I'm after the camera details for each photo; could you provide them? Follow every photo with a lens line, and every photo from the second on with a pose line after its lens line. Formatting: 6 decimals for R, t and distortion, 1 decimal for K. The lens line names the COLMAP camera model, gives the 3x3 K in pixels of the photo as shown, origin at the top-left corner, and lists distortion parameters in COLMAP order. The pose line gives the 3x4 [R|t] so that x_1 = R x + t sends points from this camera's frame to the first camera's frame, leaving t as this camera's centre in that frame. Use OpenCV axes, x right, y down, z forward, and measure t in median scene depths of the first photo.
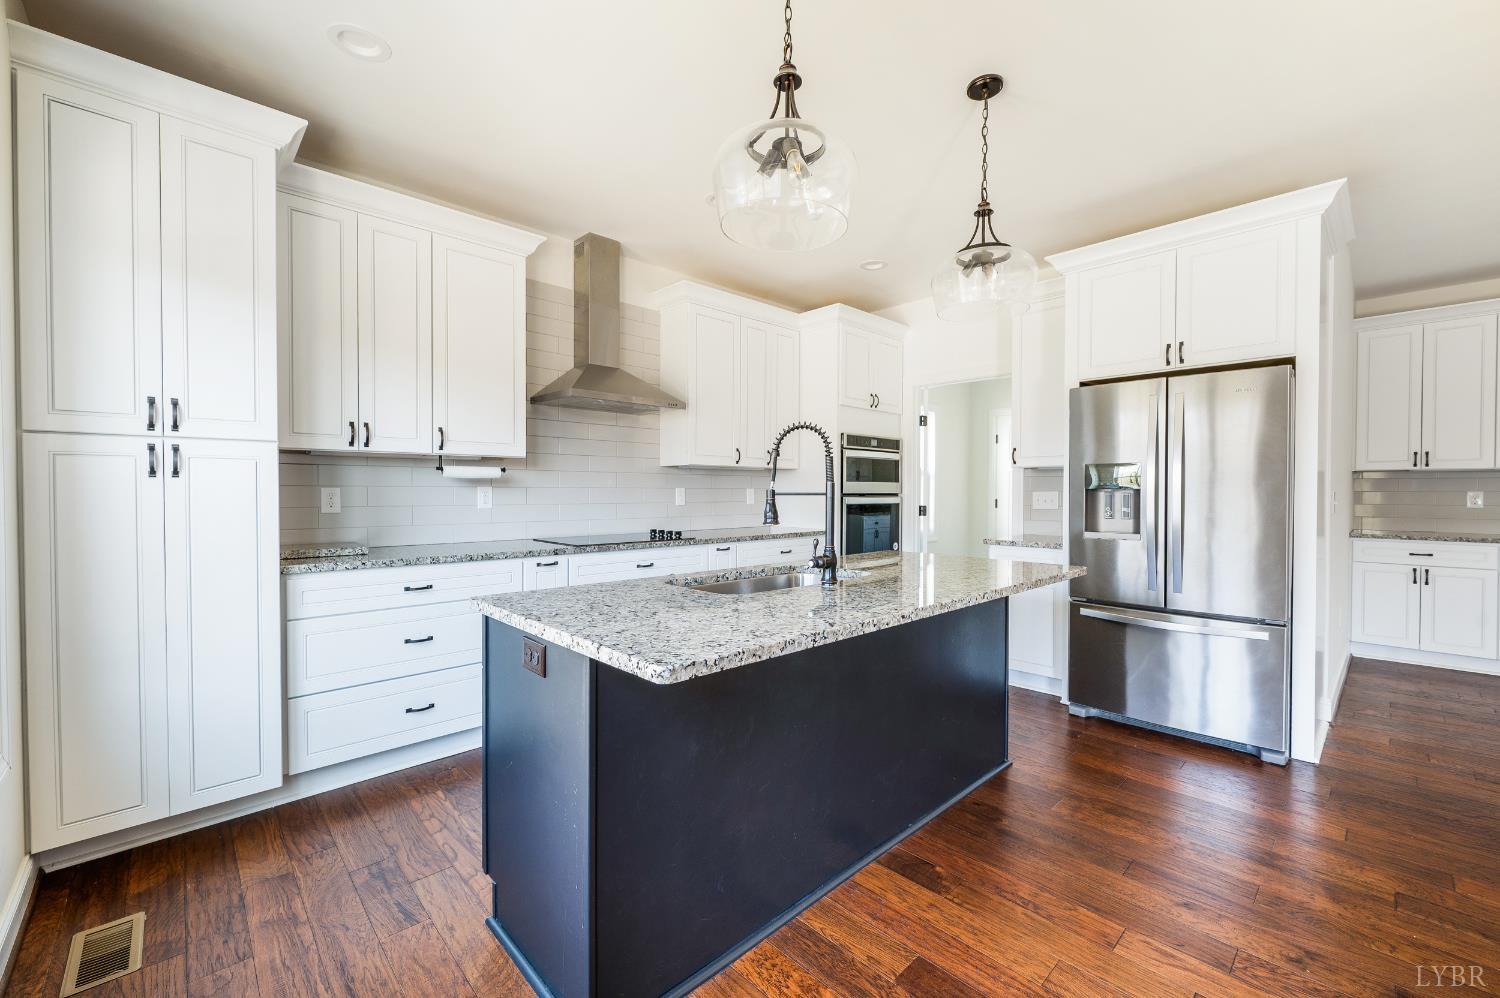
lens RADIAL K [[613.0, 0, 751.9], [0, 613.0, 501.6], [0, 0, 1]] dist [-0.001188, -0.000833]
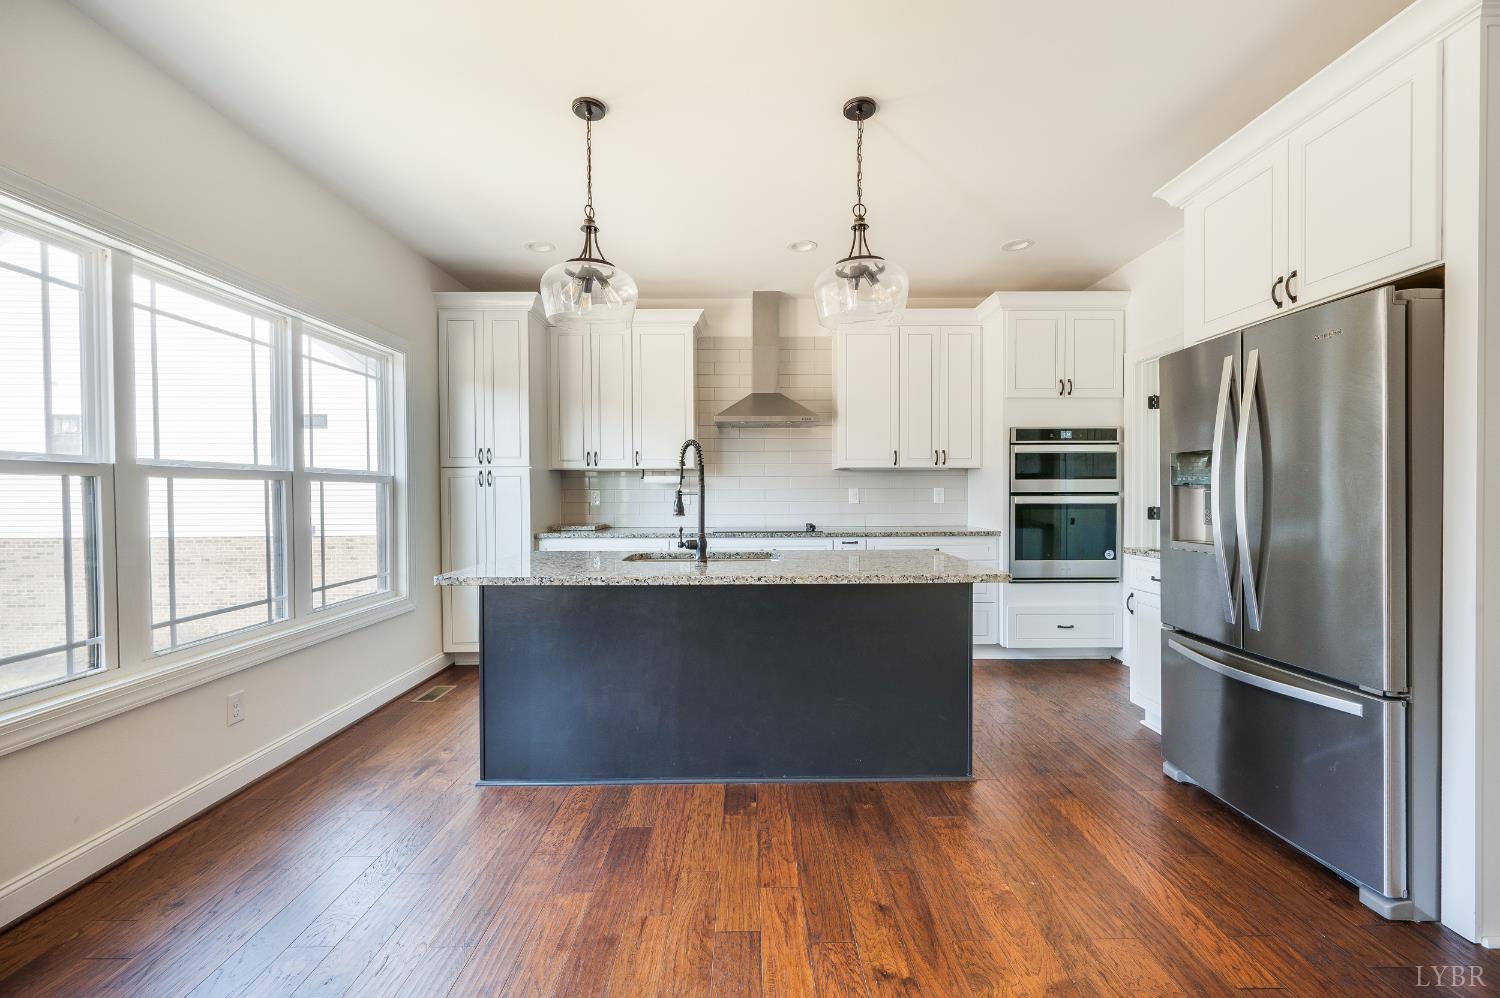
lens RADIAL K [[613.0, 0, 750.7], [0, 613.0, 497.3], [0, 0, 1]] dist [-0.001188, -0.000833]
pose [[0.723848, 0.001134, -0.689958, 0.606588], [-0.005302, 0.999978, -0.003918, -0.000398], [0.689939, 0.006494, 0.723839, 0.062930]]
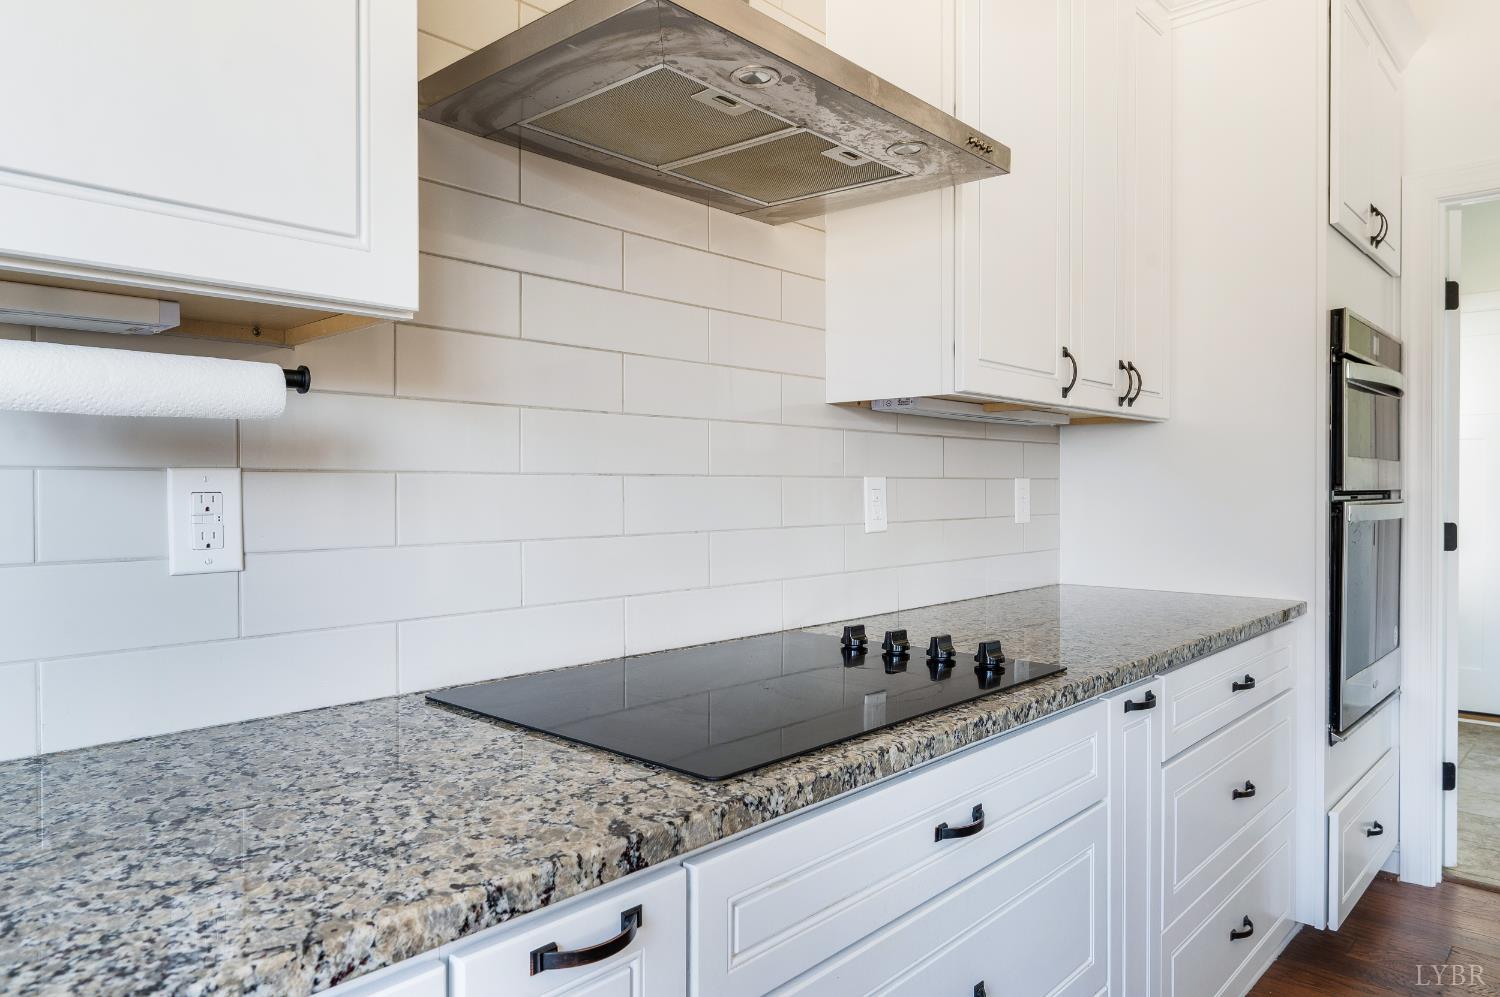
lens RADIAL K [[992.4, 0, 751.1], [0, 992.4, 496.6], [0, 0, 1]] dist [-0.000054, -0.000106]
pose [[0.997468, -0.004940, 0.070939, -0.247882], [0.005385, 0.999967, -0.006083, -0.010597], [-0.070907, 0.006449, 0.997462, 0.588512]]
